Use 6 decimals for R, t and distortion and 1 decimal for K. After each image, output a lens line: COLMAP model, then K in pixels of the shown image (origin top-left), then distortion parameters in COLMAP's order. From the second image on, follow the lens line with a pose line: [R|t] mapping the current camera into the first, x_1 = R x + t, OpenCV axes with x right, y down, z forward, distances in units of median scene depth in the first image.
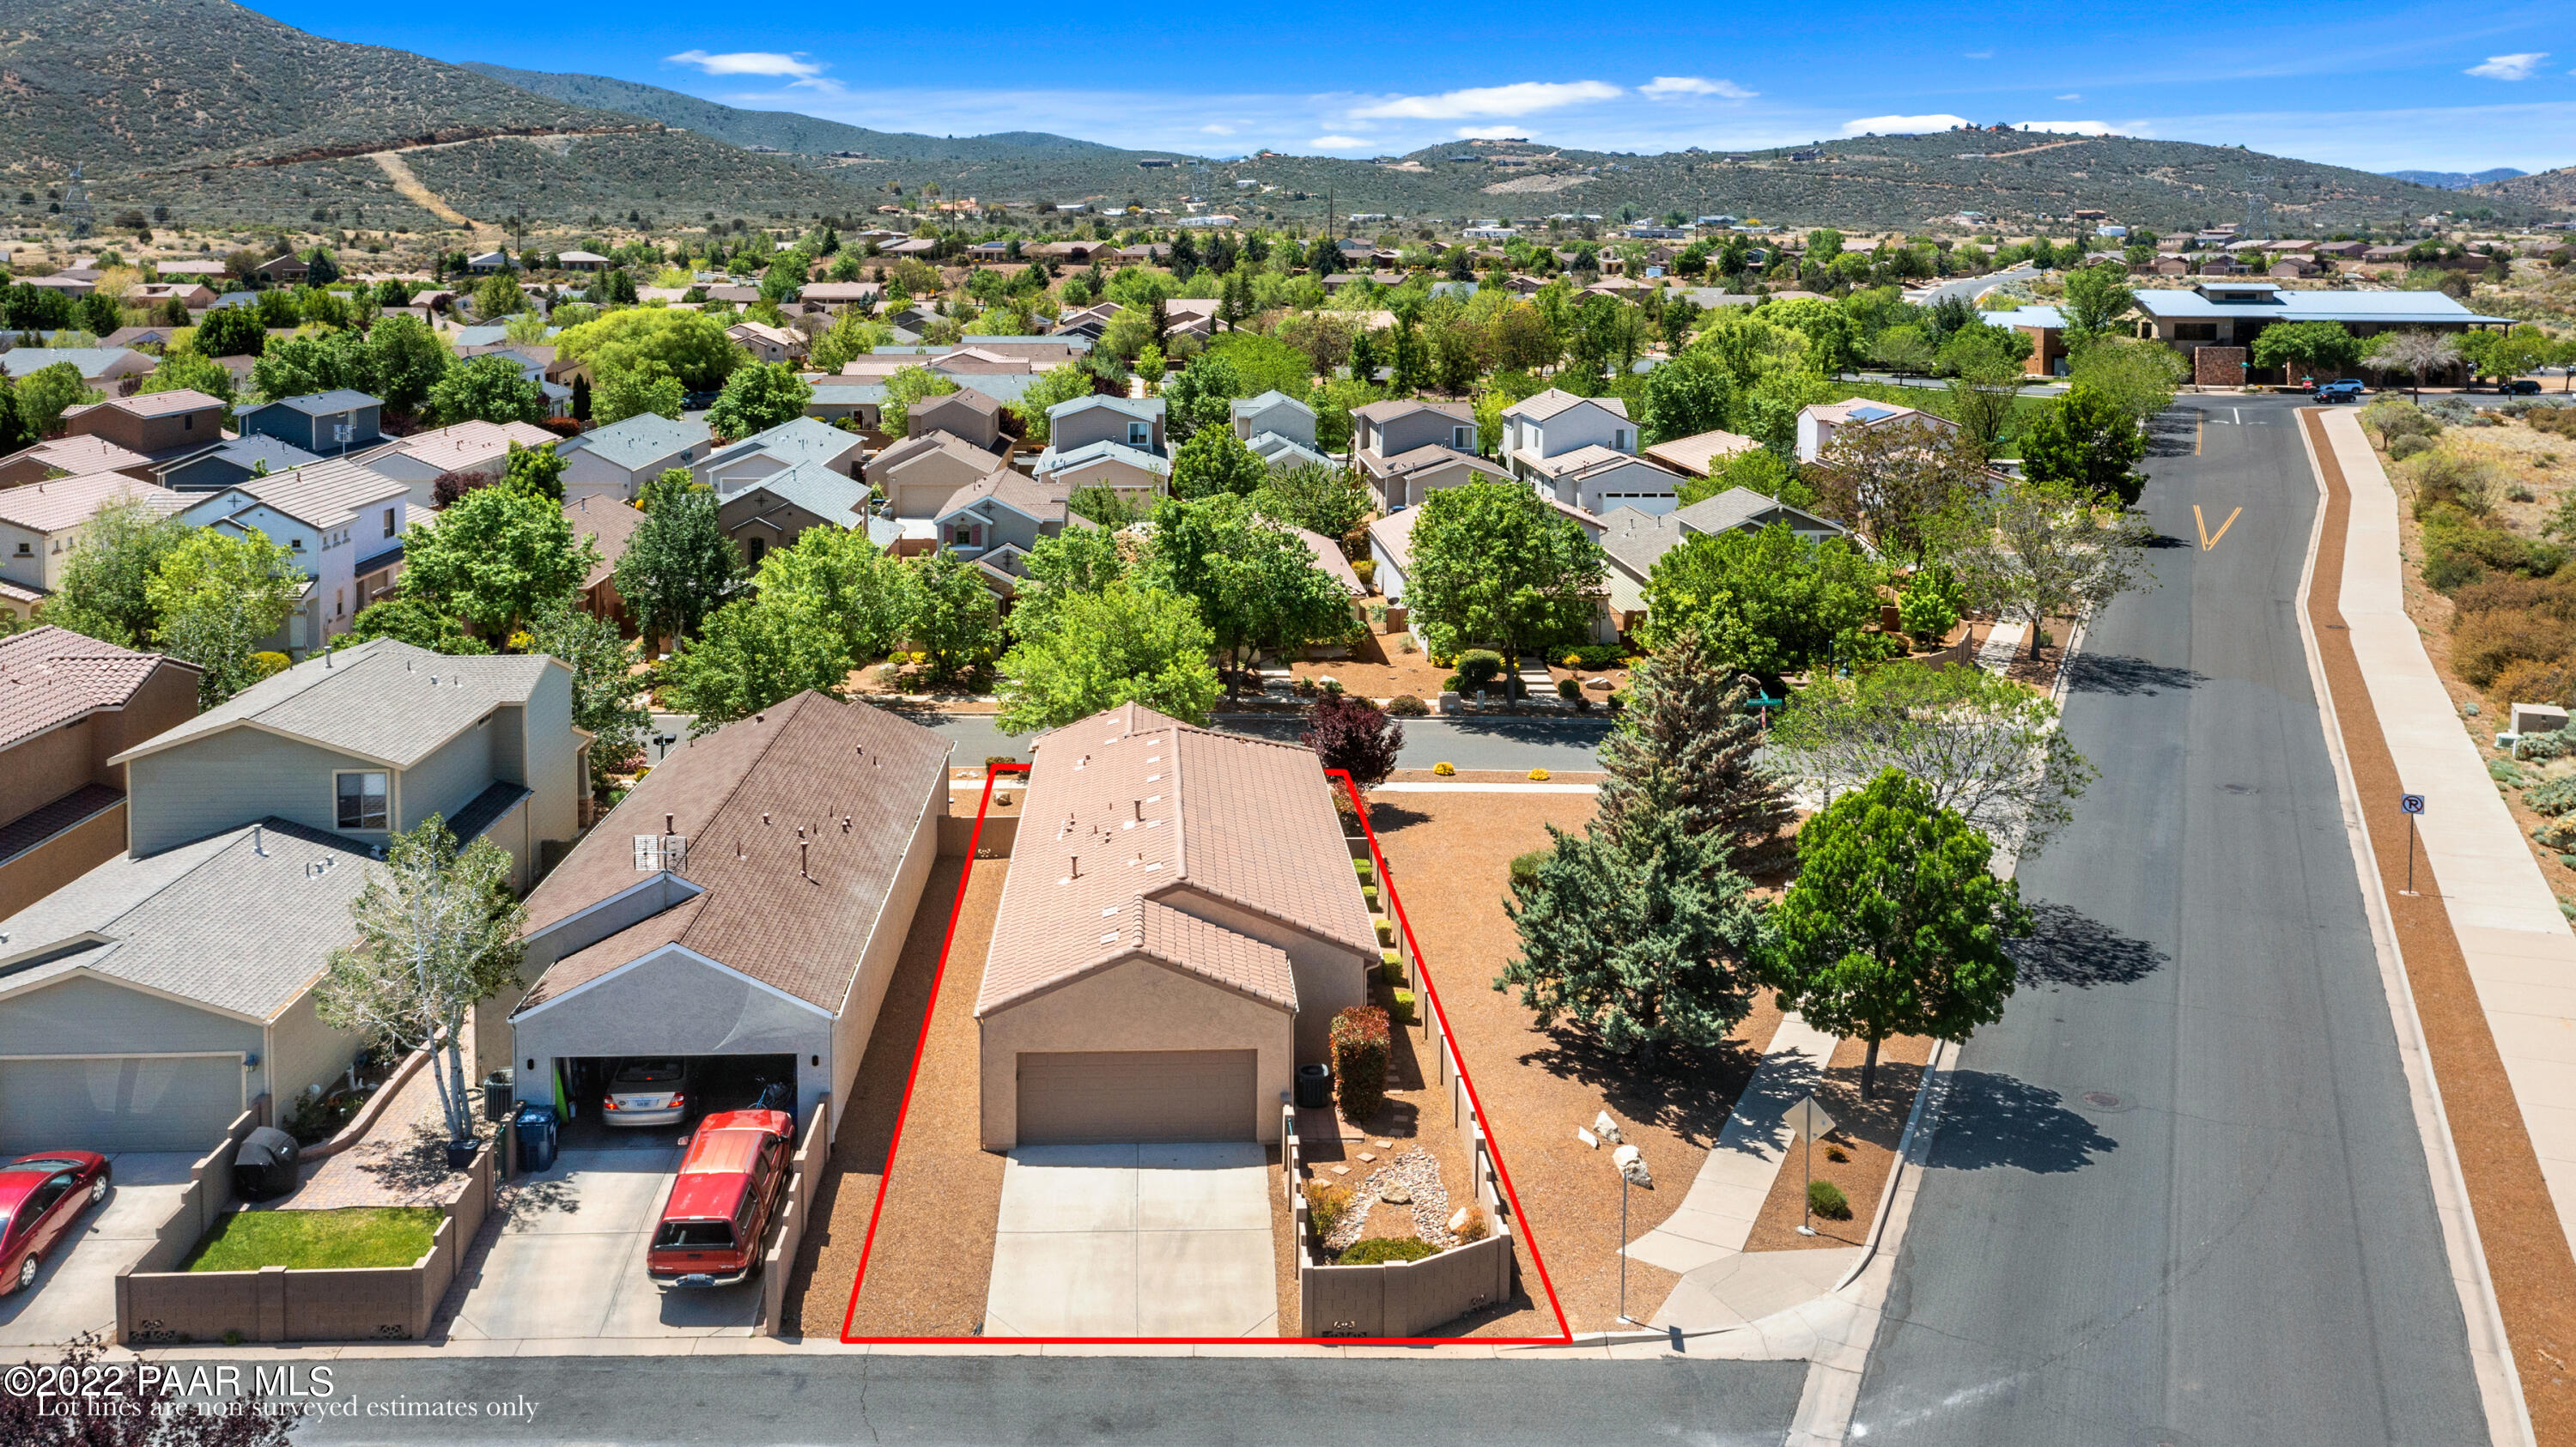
lens RADIAL K [[2108.6, 0, 1289.9], [0, 2108.6, 809.2], [0, 0, 1]] dist [-0.007974, 0.000720]
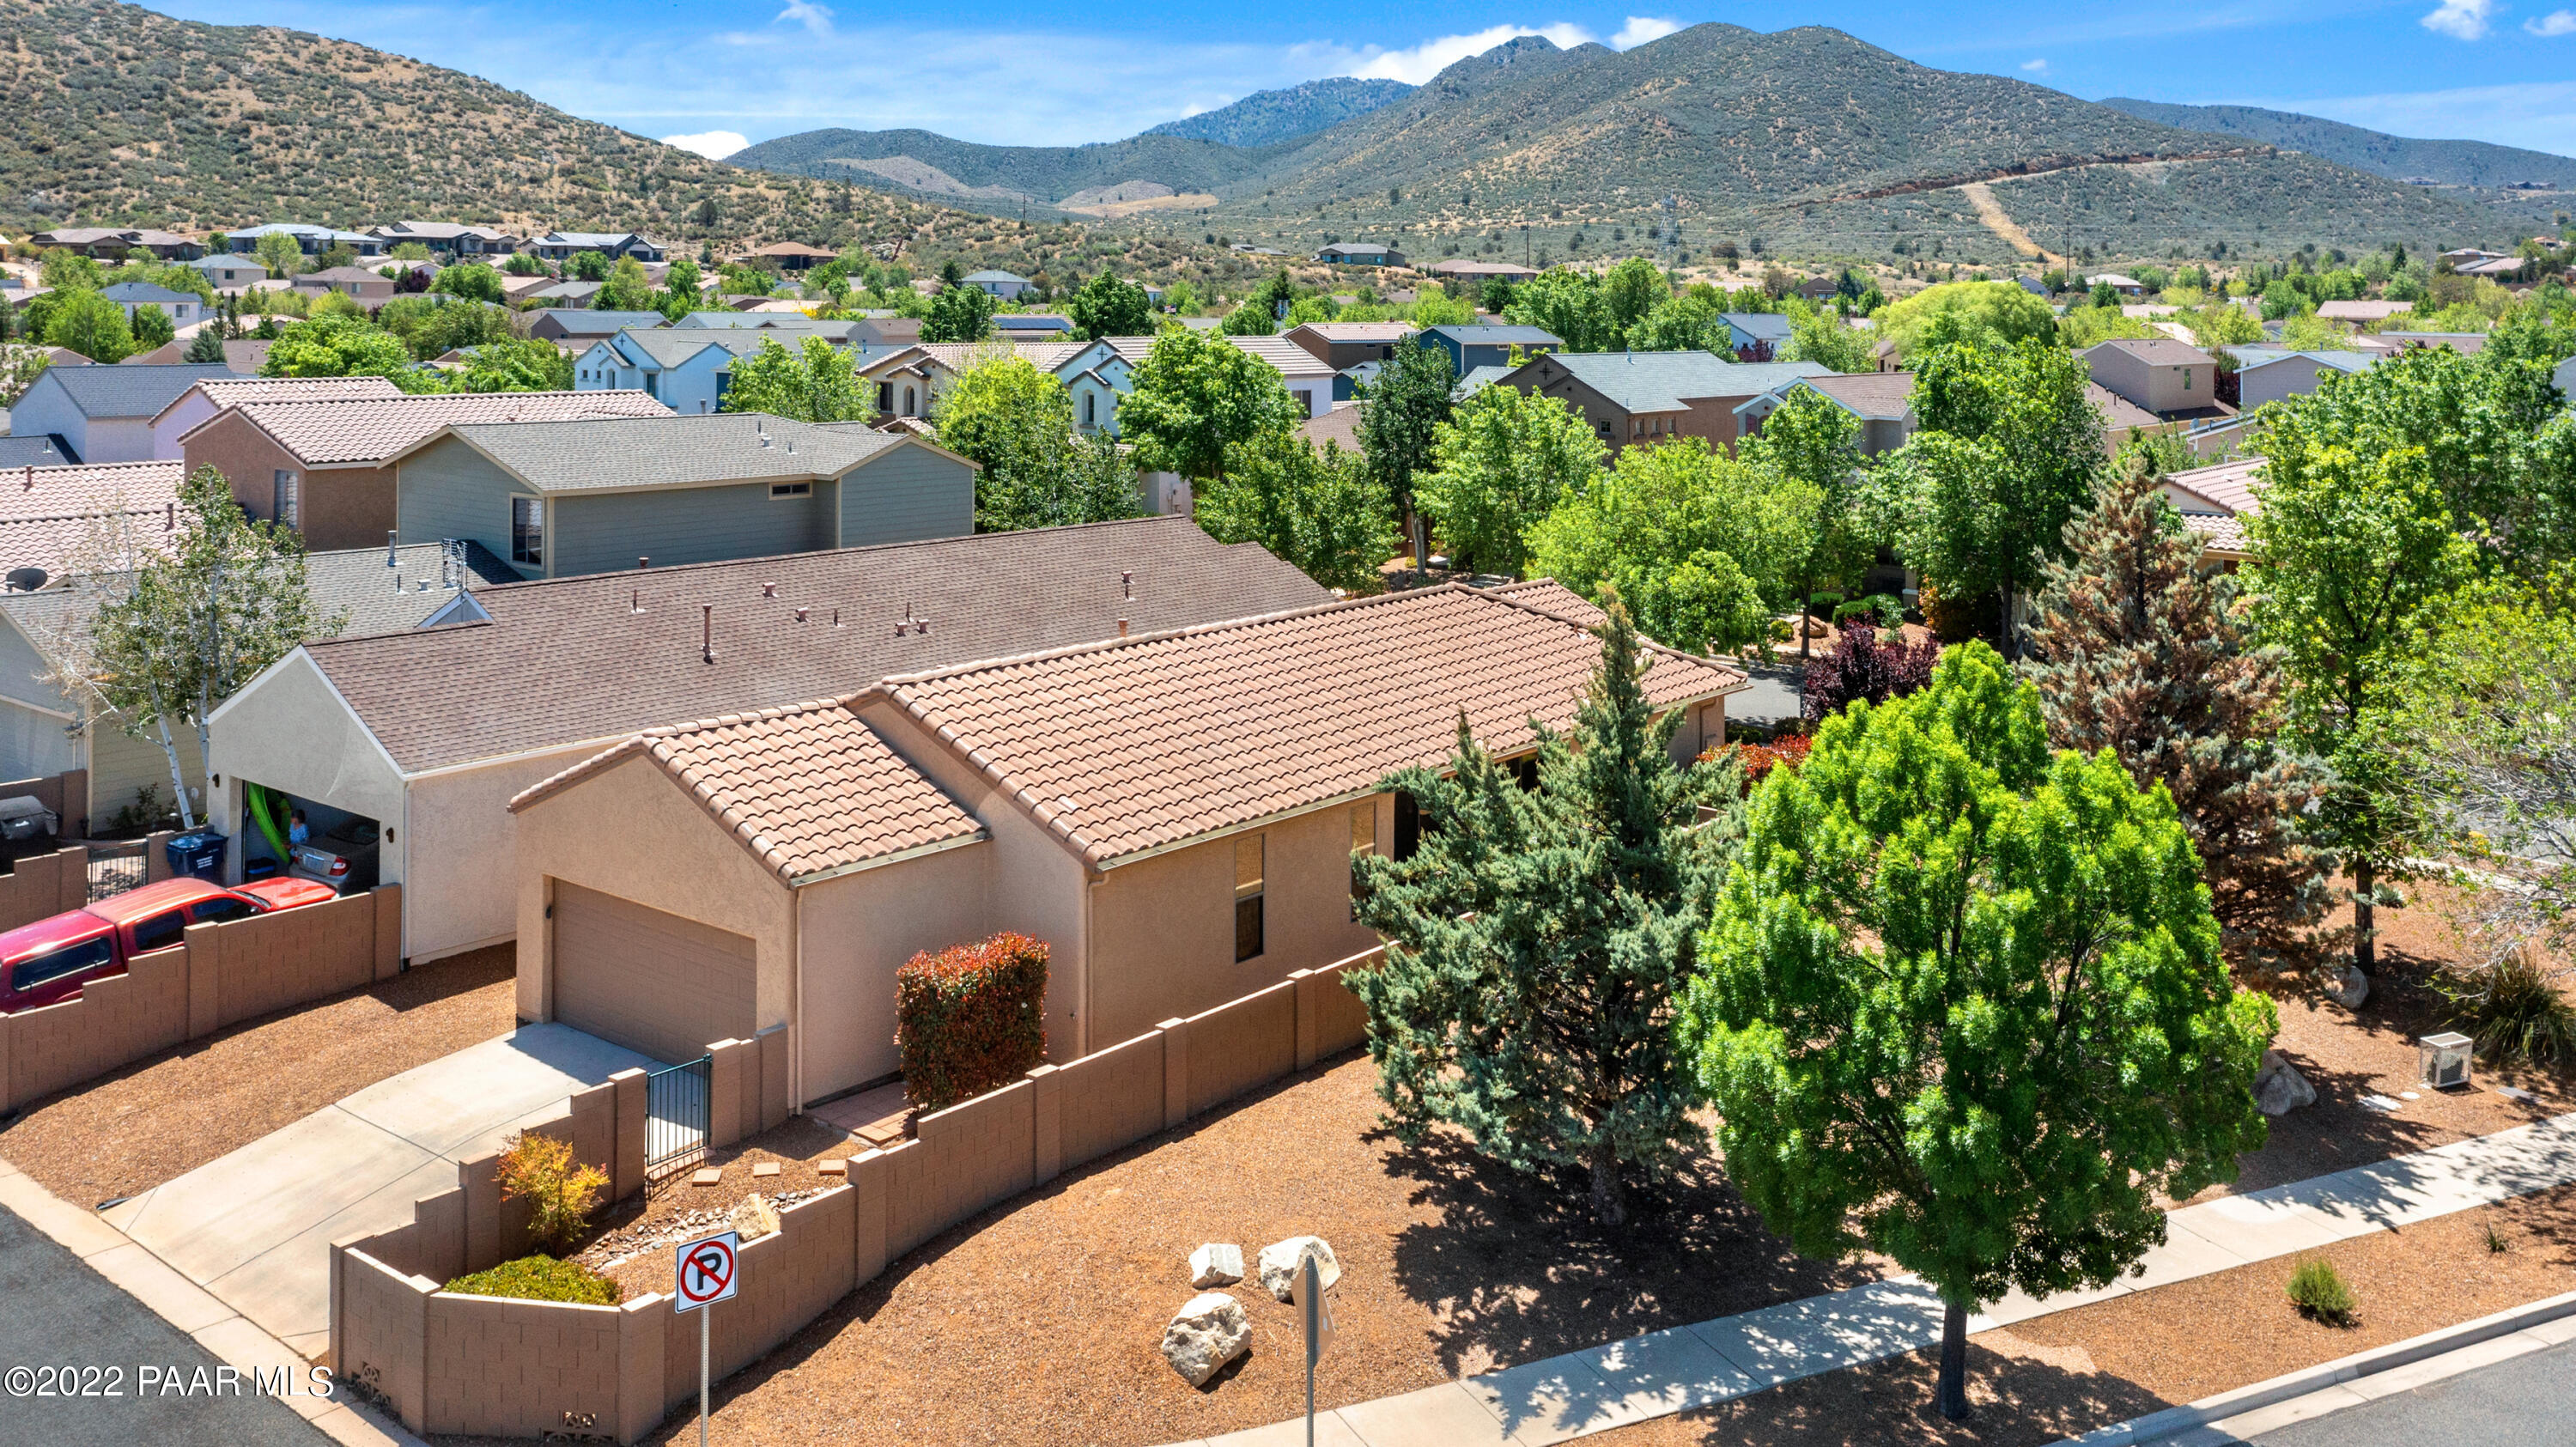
lens RADIAL K [[2255.2, 0, 1288.0], [0, 2255.2, 723.5], [0, 0, 1]] dist [-0.001990, -0.002791]
pose [[0.743164, 0.138726, -0.654570, 0.051319], [-0.193309, 0.981070, -0.011550, 0.002944], [0.640577, 0.135117, 0.755913, 0.059566]]
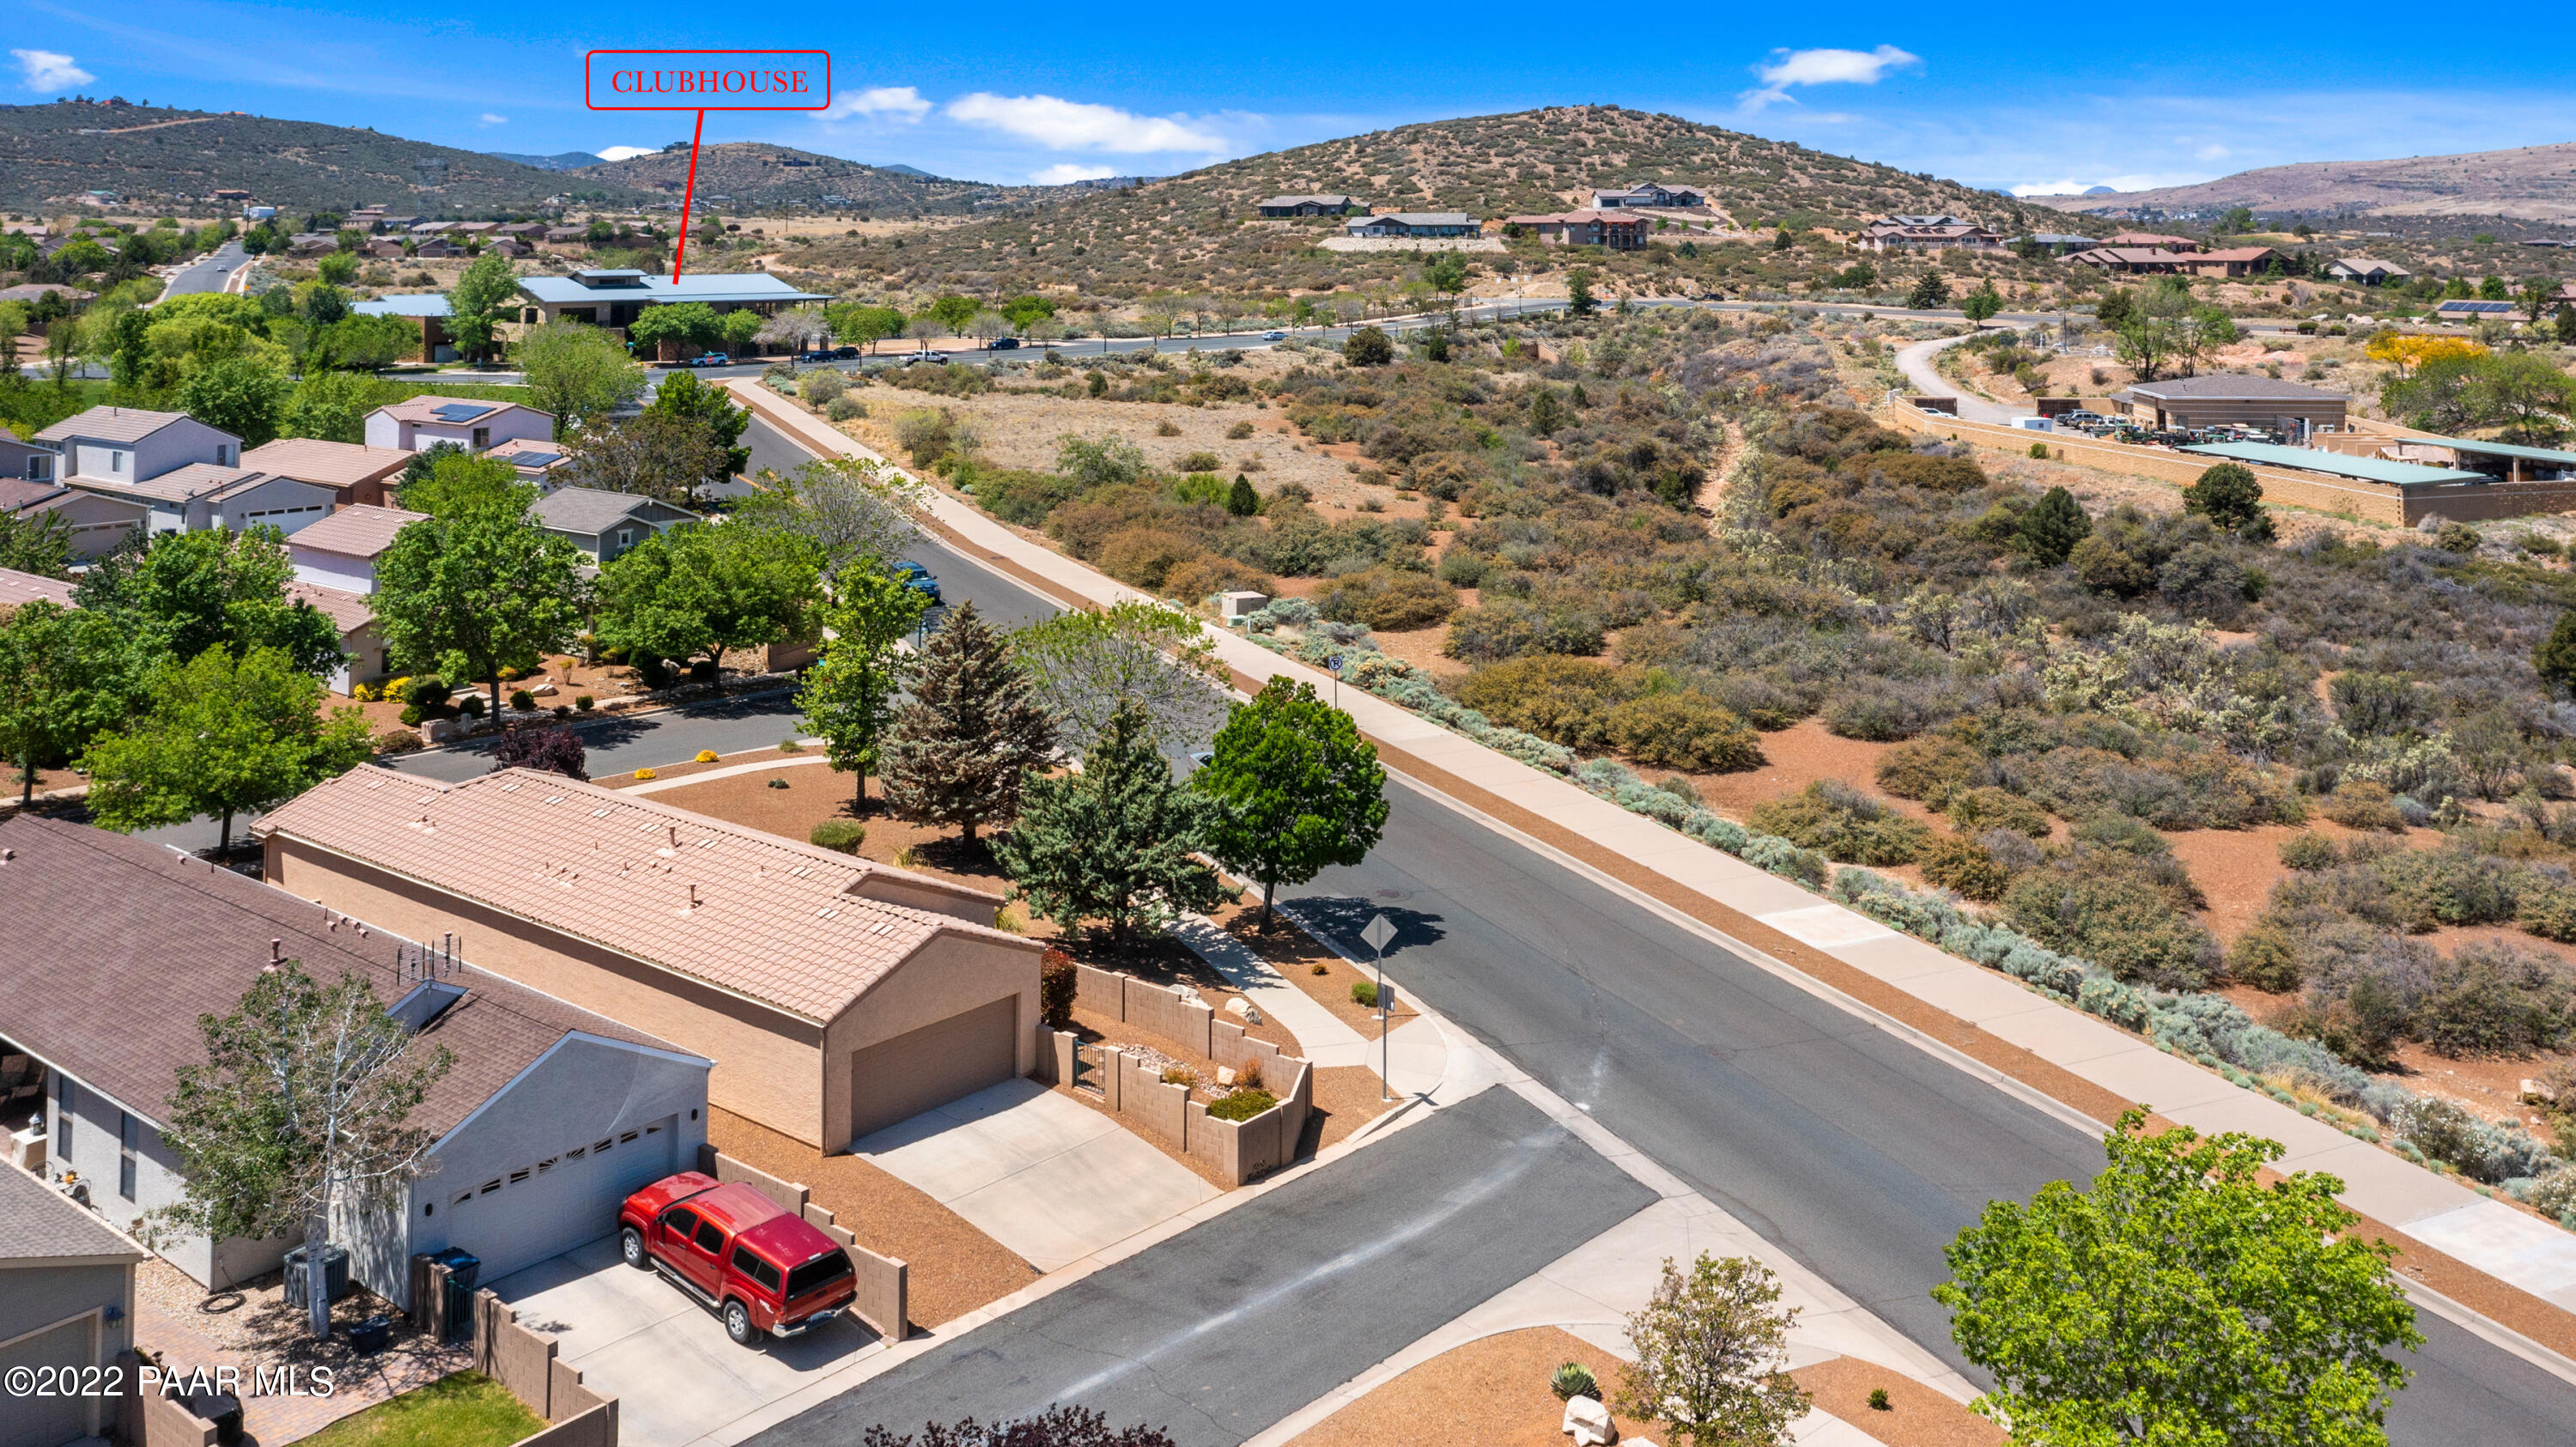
lens RADIAL K [[2103.4, 0, 1288.0], [0, 2103.4, 723.5], [0, 0, 1]] dist [-0.001953, 0.000105]
pose [[0.692250, -0.168606, 0.701685, -0.069045], [0.189018, 0.980741, 0.049183, -0.005692], [-0.696464, 0.098584, 0.710788, 0.008161]]
